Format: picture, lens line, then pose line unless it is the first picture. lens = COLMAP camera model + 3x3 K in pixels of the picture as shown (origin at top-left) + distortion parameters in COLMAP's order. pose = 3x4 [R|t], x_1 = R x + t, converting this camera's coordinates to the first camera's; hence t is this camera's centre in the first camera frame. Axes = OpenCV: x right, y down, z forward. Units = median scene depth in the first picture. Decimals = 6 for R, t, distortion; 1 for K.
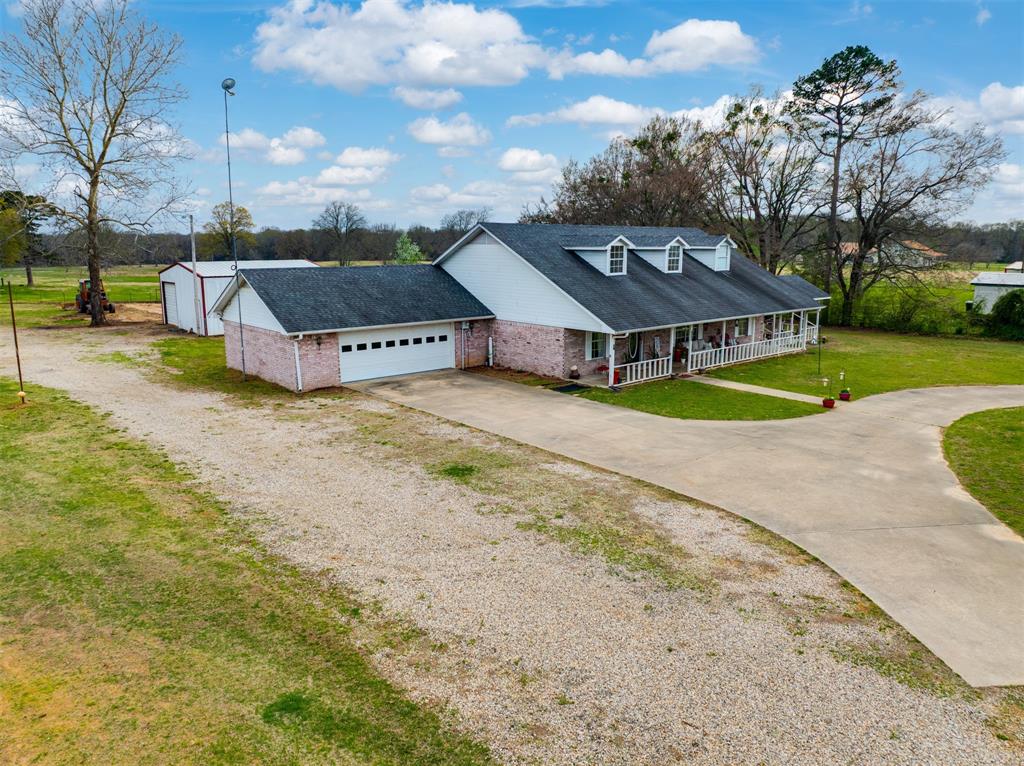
lens RADIAL K [[731.5, 0, 512.3], [0, 731.5, 386.5], [0, 0, 1]] dist [-0.012228, -0.002051]
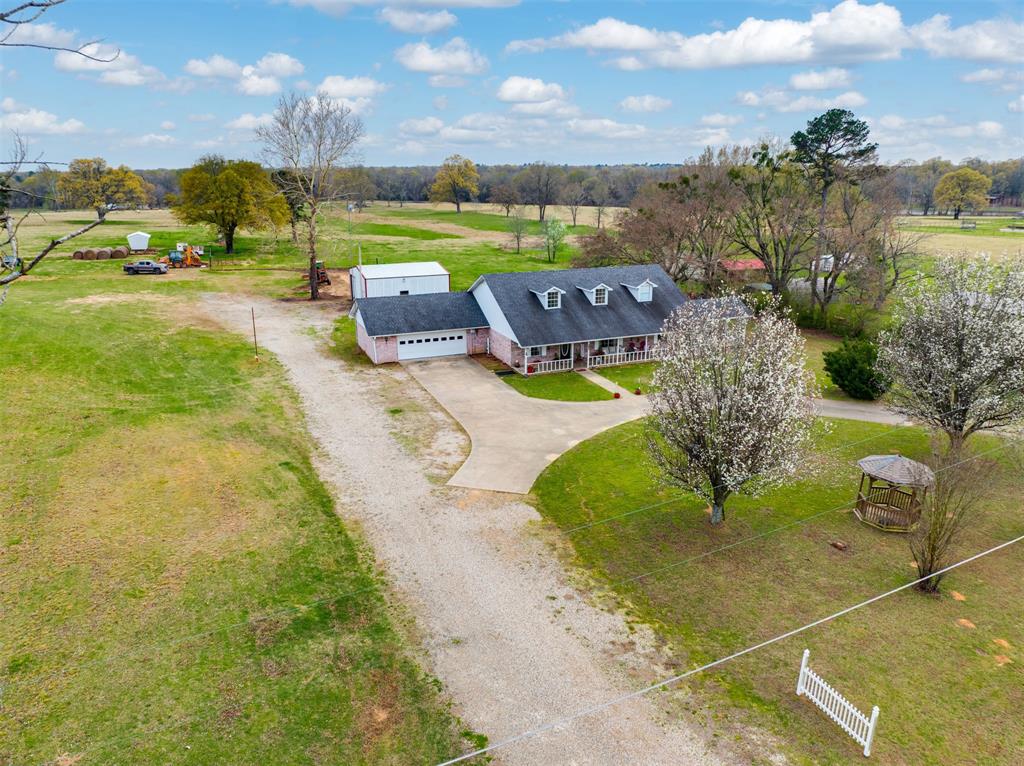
lens RADIAL K [[731.5, 0, 509.8], [0, 731.5, 379.5], [0, 0, 1]] dist [-0.012228, -0.002051]
pose [[0.948894, 0.086319, -0.303561, 0.617292], [-0.060990, 0.993892, 0.091971, -0.145058], [0.309646, -0.068757, 0.948363, -0.732496]]
